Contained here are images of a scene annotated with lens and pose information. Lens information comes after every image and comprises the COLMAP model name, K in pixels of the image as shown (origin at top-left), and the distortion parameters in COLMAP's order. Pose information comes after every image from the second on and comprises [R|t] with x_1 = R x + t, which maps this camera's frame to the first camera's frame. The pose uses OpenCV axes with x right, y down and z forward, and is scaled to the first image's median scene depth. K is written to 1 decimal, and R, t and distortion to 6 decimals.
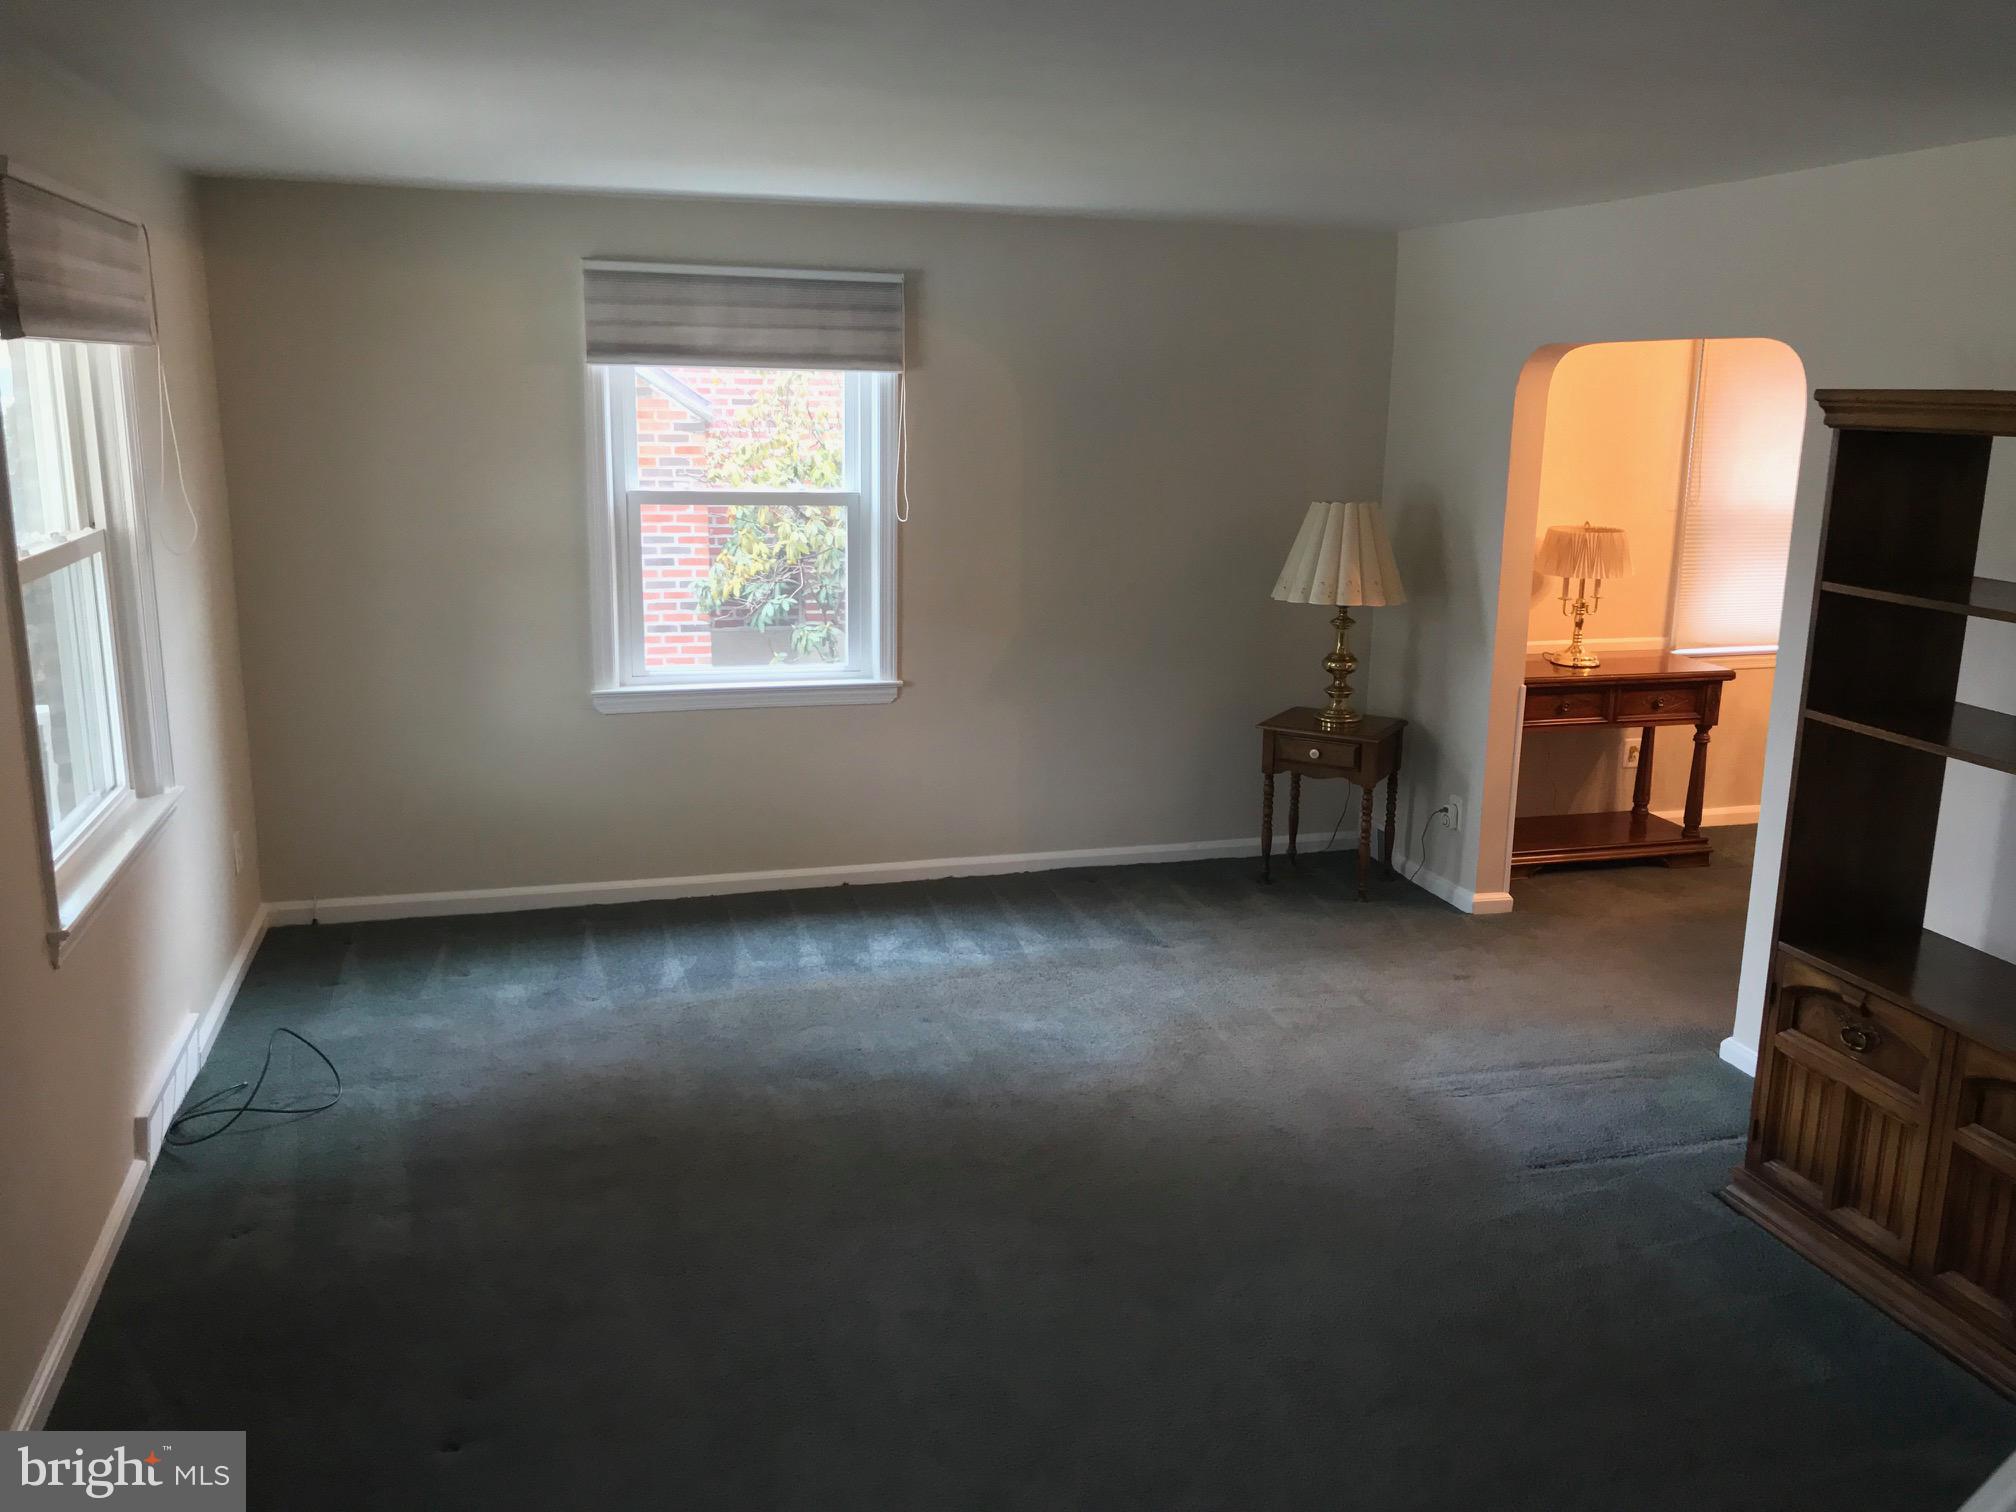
lens RADIAL K [[1652.3, 0, 1010.2], [0, 1652.3, 751.5], [0, 0, 1]] dist [0.051514, -0.065144]
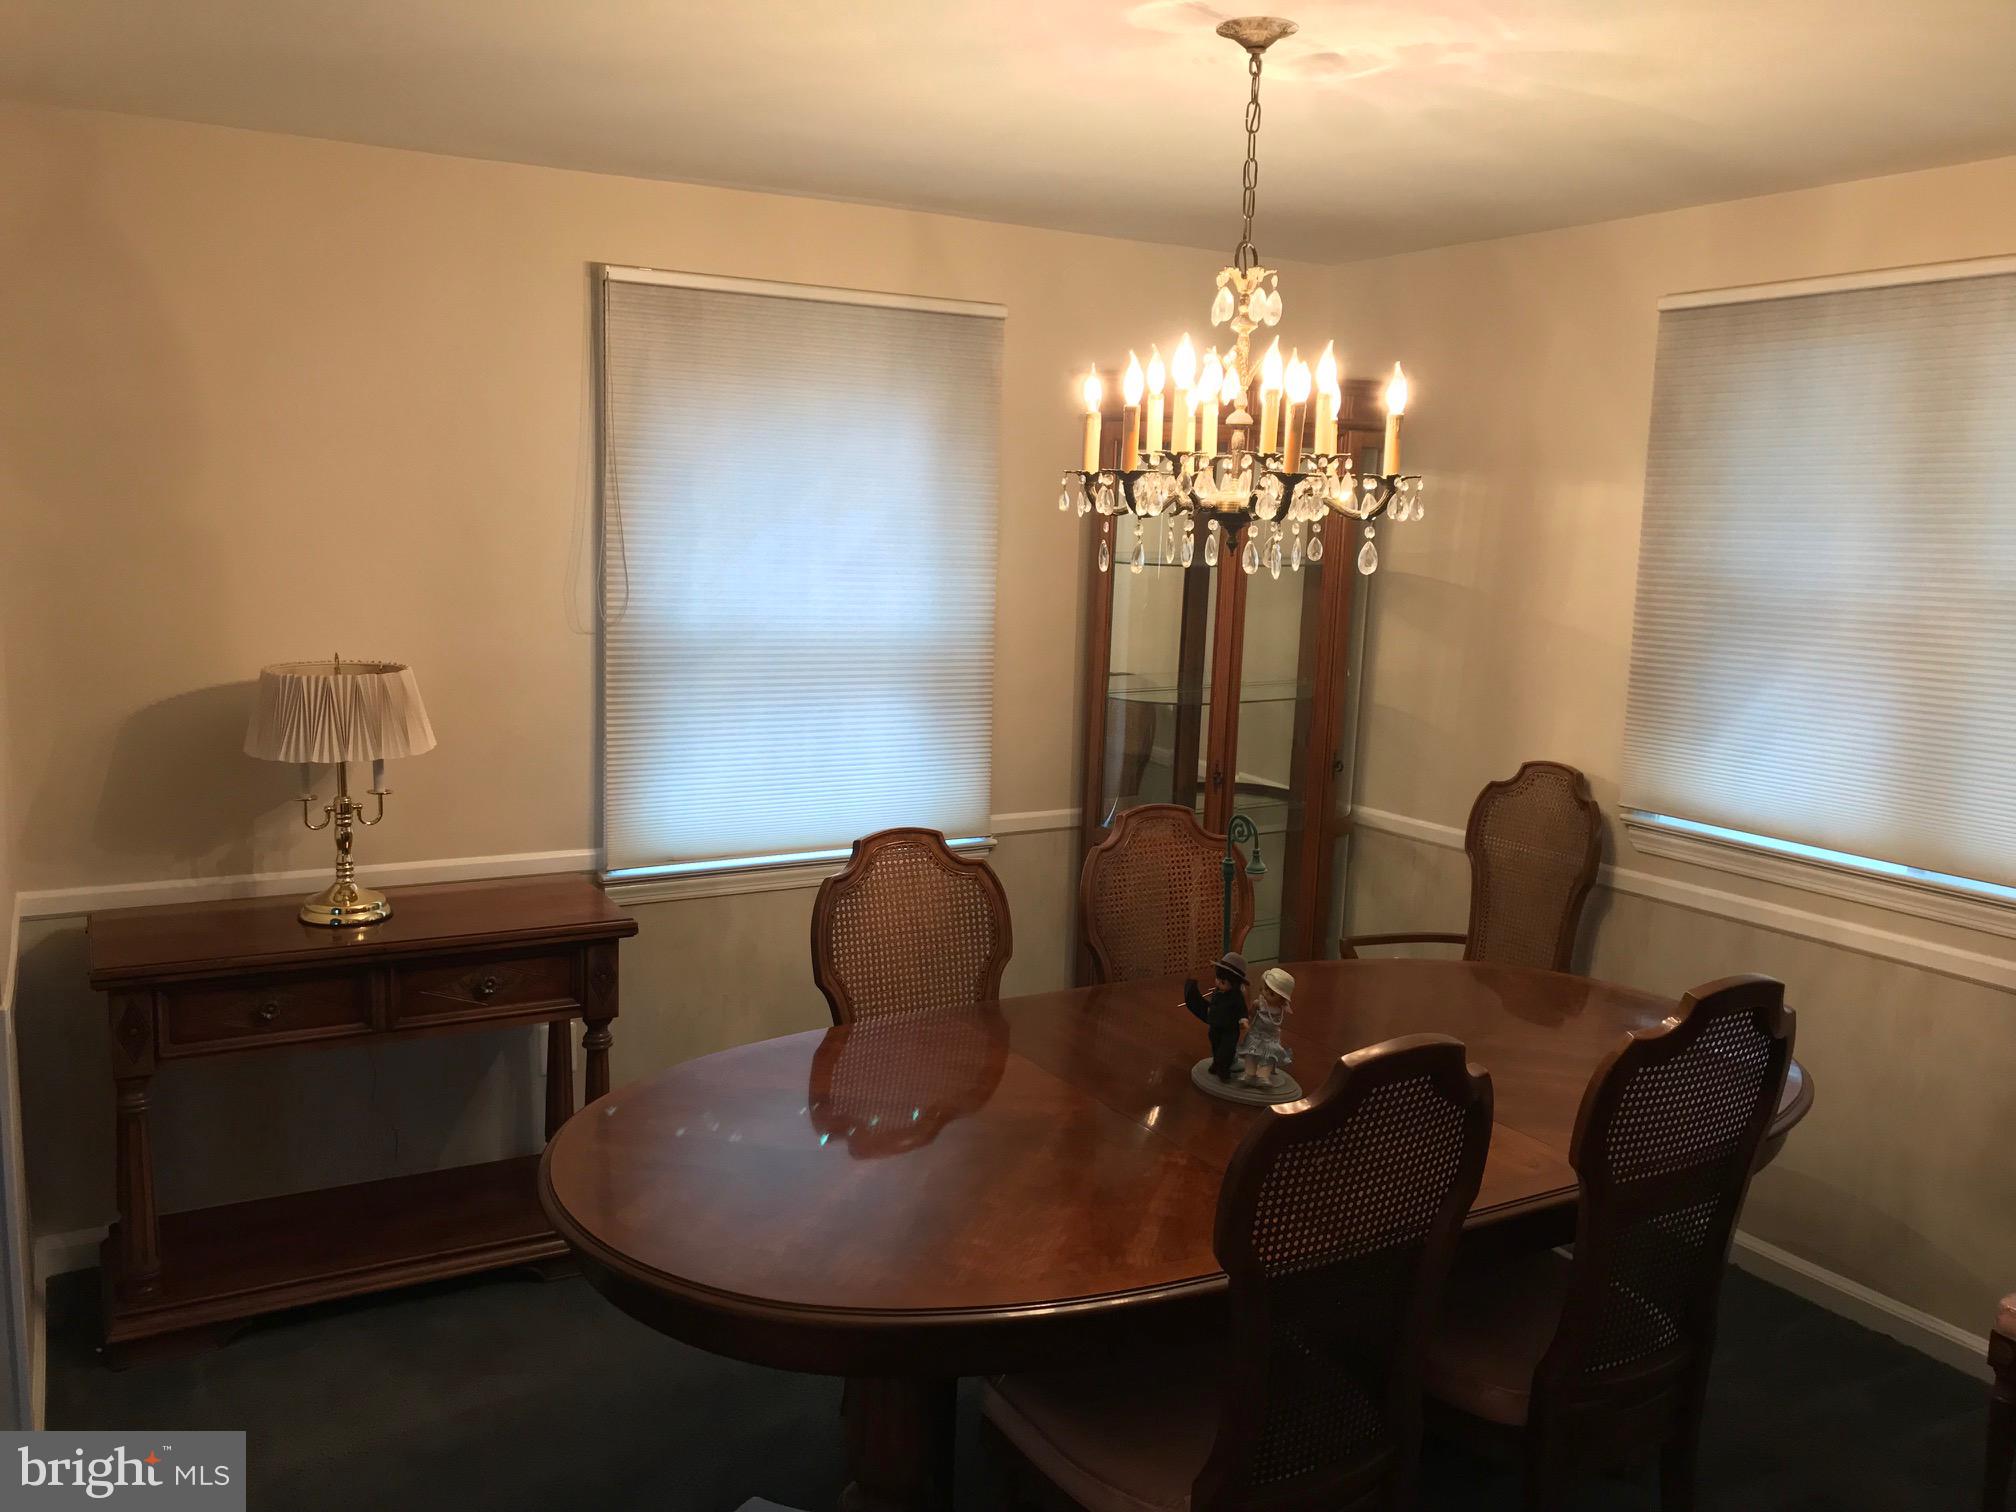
lens RADIAL K [[1652.3, 0, 992.3], [0, 1652.3, 755.8], [0, 0, 1]] dist [0.051514, -0.065144]
pose [[0.975354, -0.023353, 0.219405, 0.428776], [0.037748, 0.997384, -0.061648, -0.064016], [-0.217391, 0.068411, 0.973684, 0.433482]]
